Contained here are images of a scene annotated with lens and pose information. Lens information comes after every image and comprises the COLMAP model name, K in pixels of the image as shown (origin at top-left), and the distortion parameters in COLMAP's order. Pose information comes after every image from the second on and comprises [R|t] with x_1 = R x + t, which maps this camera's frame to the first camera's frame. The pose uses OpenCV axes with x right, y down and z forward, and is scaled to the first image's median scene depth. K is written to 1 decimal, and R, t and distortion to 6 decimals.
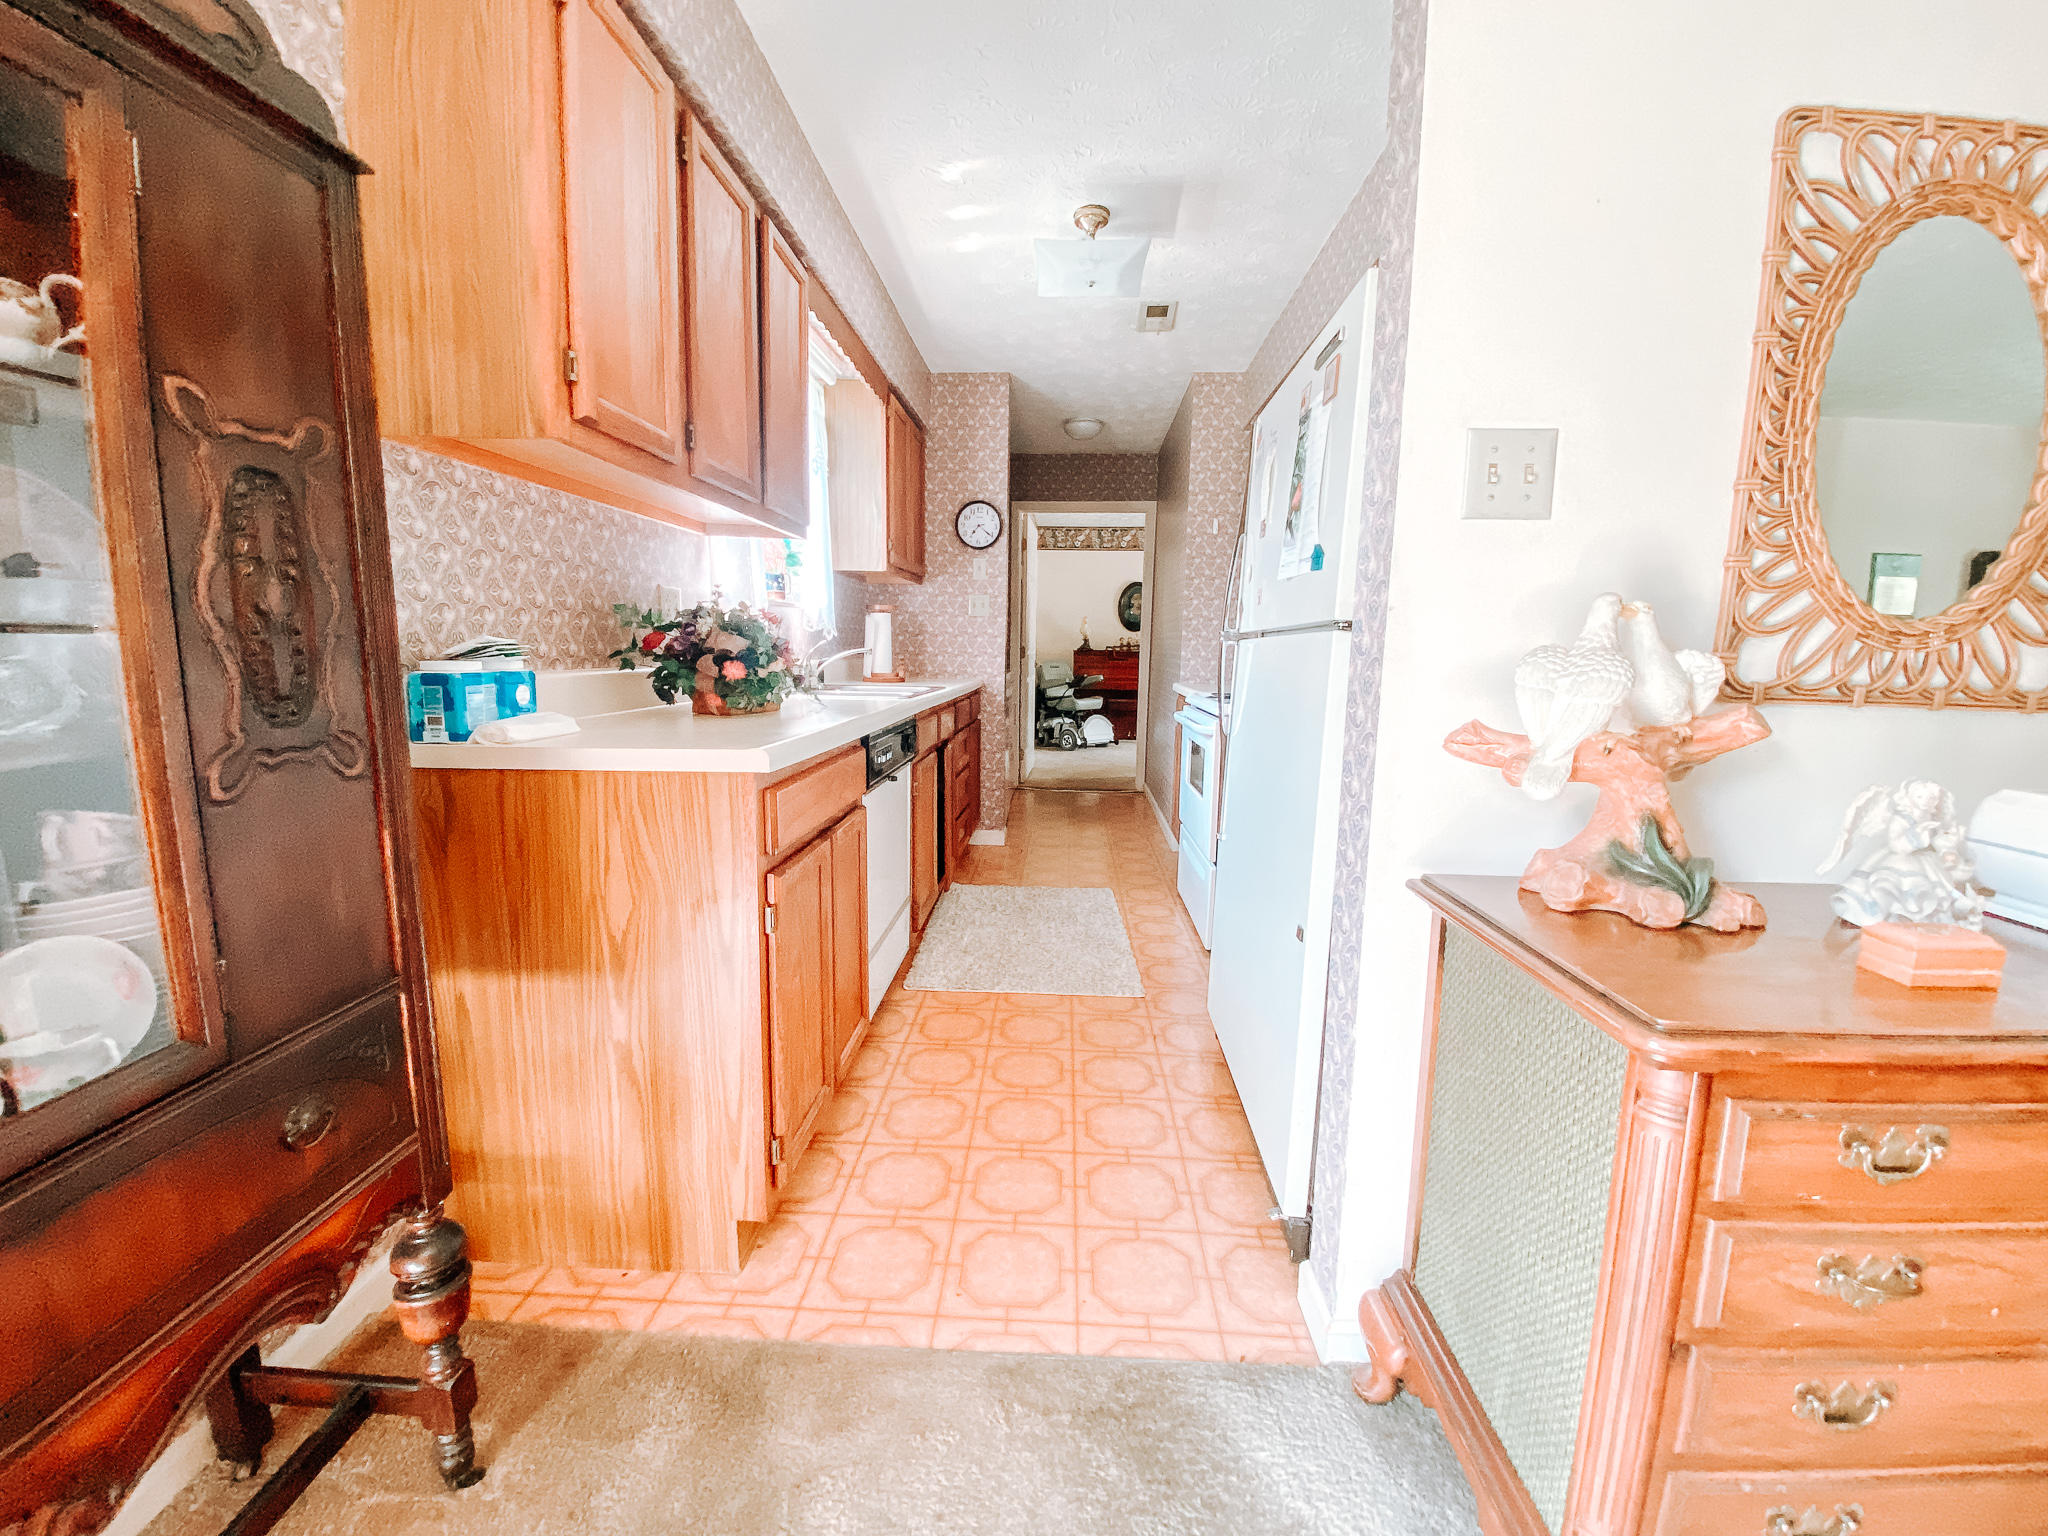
lens RADIAL K [[844.0, 0, 1017.1], [0, 844.0, 773.1], [0, 0, 1]] dist [0.034673, -0.026680]
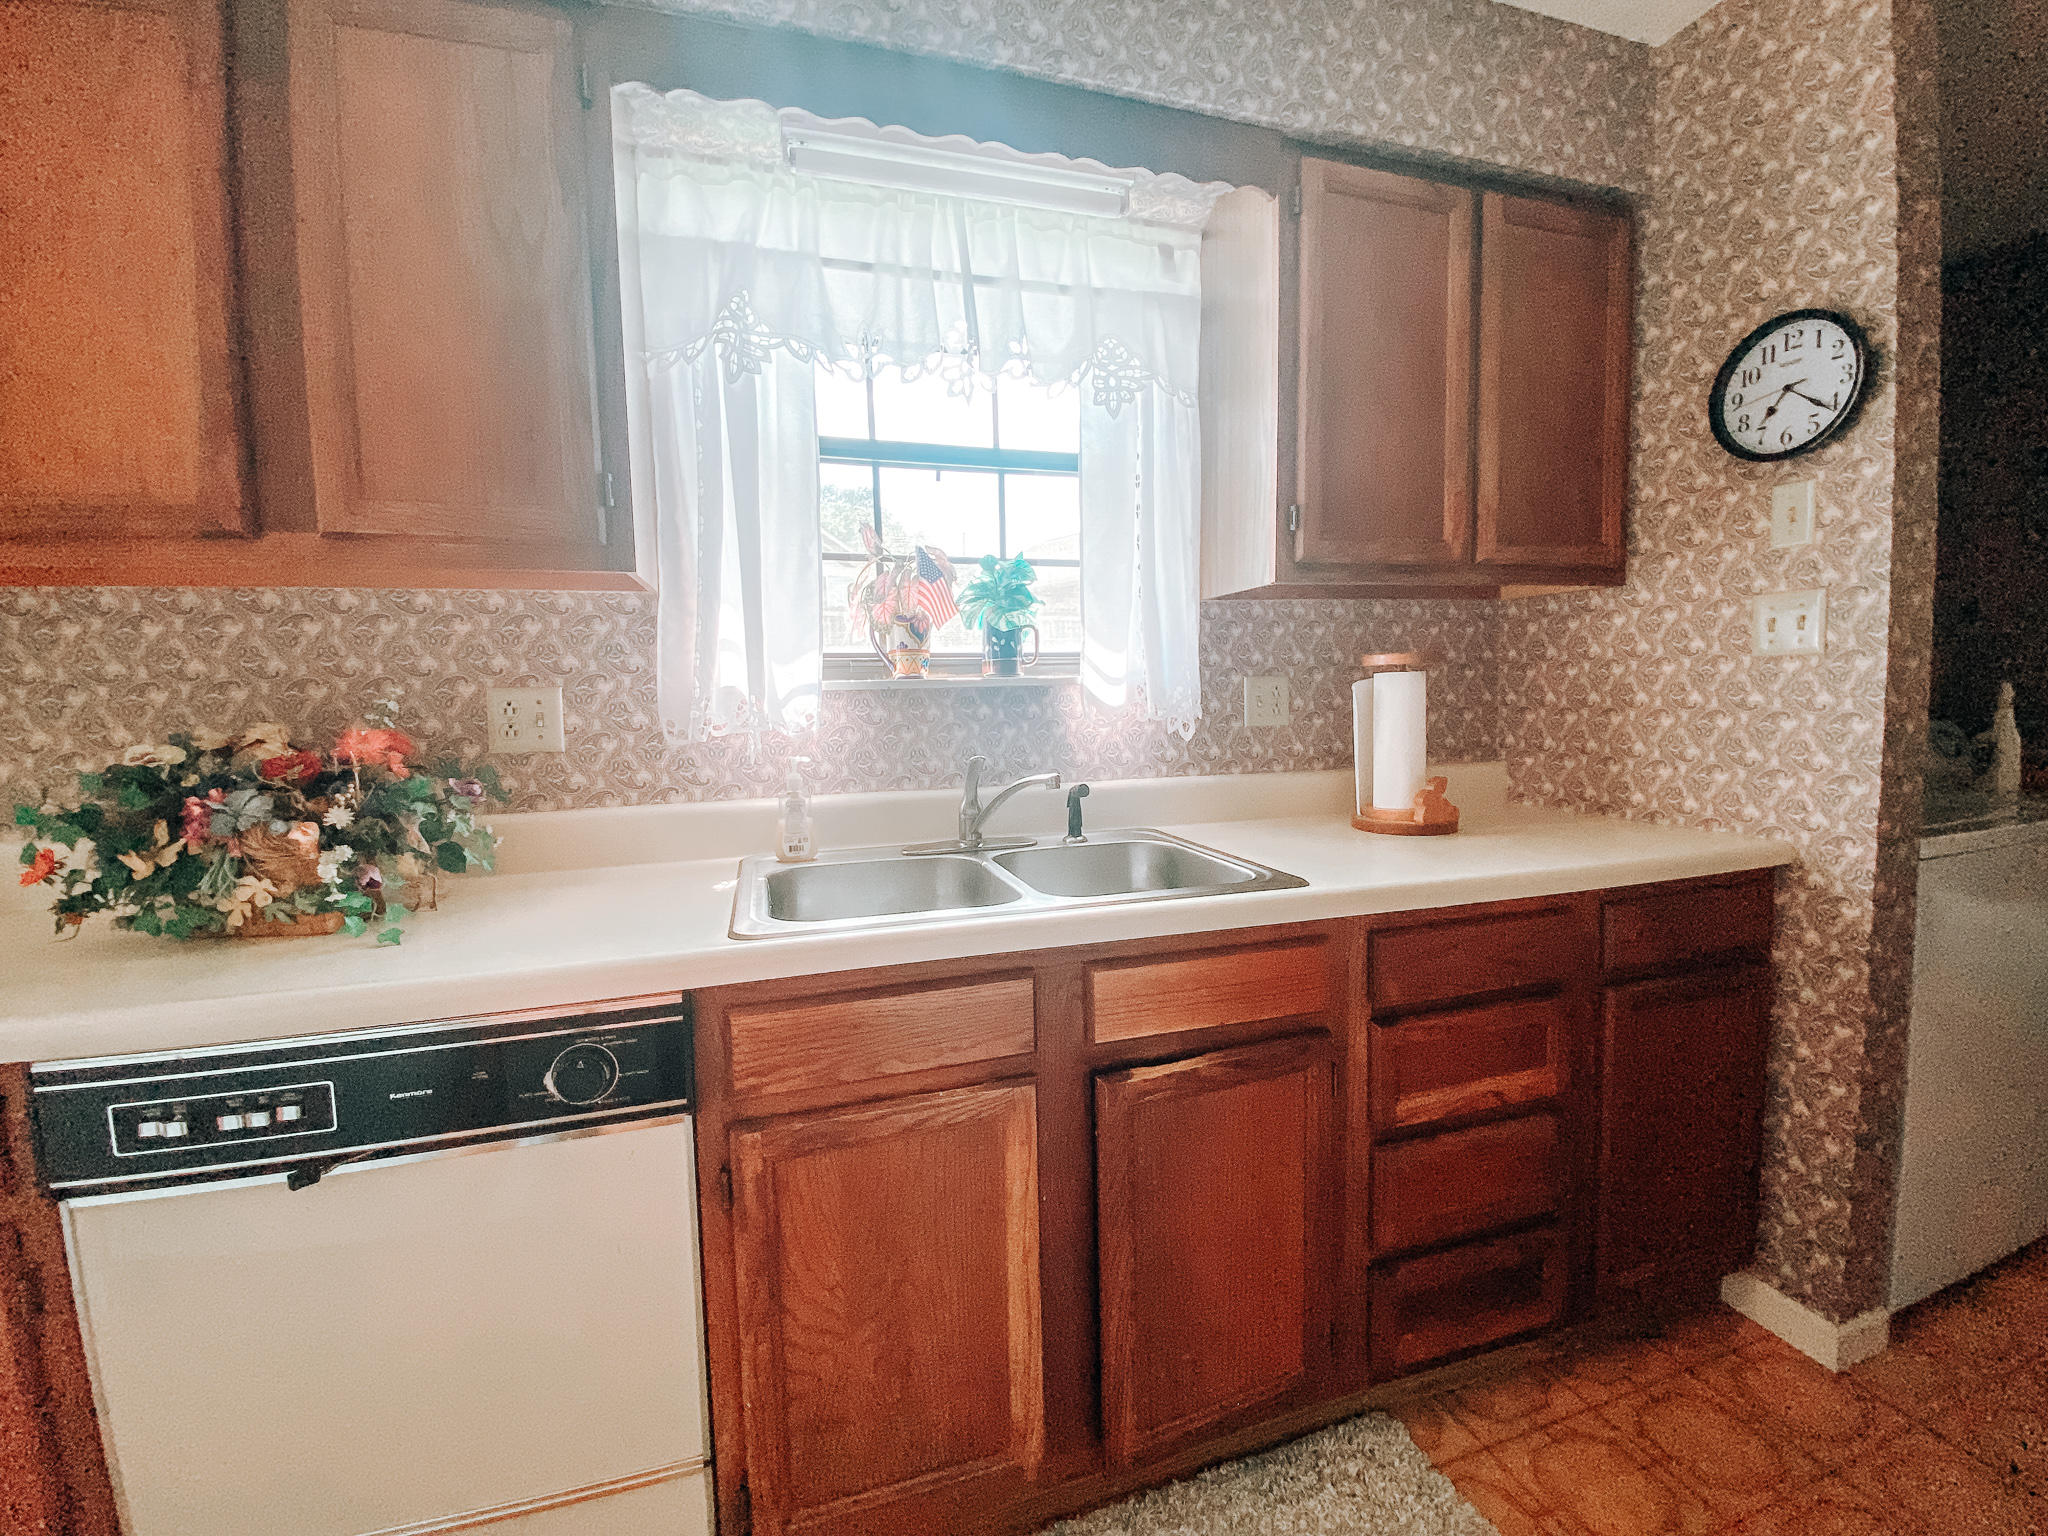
lens RADIAL K [[837.2, 0, 1016.4], [0, 837.2, 756.1], [0, 0, 1]] dist [0.002308, -0.014200]
pose [[0.338386, 0.045777, -0.939893, 0.163166], [-0.107659, 0.994141, 0.009659, -0.118359], [0.934829, 0.097920, 0.341332, 0.616741]]
